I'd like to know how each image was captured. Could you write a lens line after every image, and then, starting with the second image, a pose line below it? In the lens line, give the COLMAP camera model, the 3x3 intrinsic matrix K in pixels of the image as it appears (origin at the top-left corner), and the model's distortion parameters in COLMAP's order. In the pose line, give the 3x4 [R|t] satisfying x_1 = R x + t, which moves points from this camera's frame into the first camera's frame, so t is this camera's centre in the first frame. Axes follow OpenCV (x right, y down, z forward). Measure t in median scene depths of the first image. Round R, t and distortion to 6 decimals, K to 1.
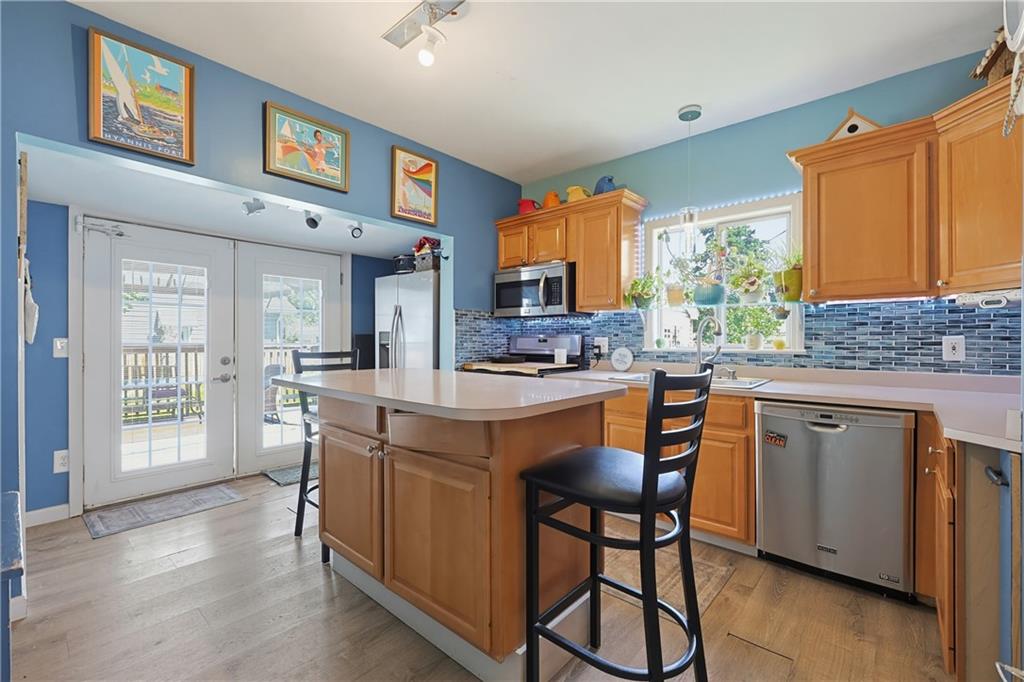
lens RADIAL K [[431.9, 0, 512.0], [0, 431.9, 341.0], [0, 0, 1]] dist [-0.002223, -0.000406]
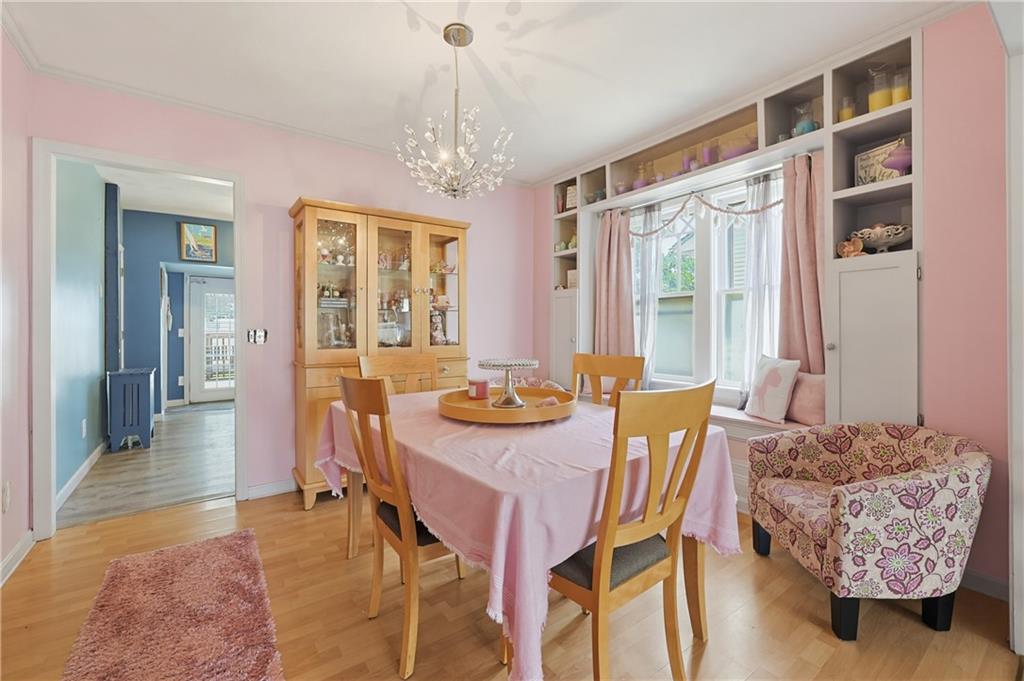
lens RADIAL K [[443.8, 0, 516.0], [0, 443.8, 331.3], [0, 0, 1]] dist [-0.000769, 0.000023]
pose [[0.975519, -0.001198, -0.219910, 0.745367], [0.000816, 0.999998, -0.001829, 0.007706], [0.219912, 0.001605, 0.975518, -0.564124]]
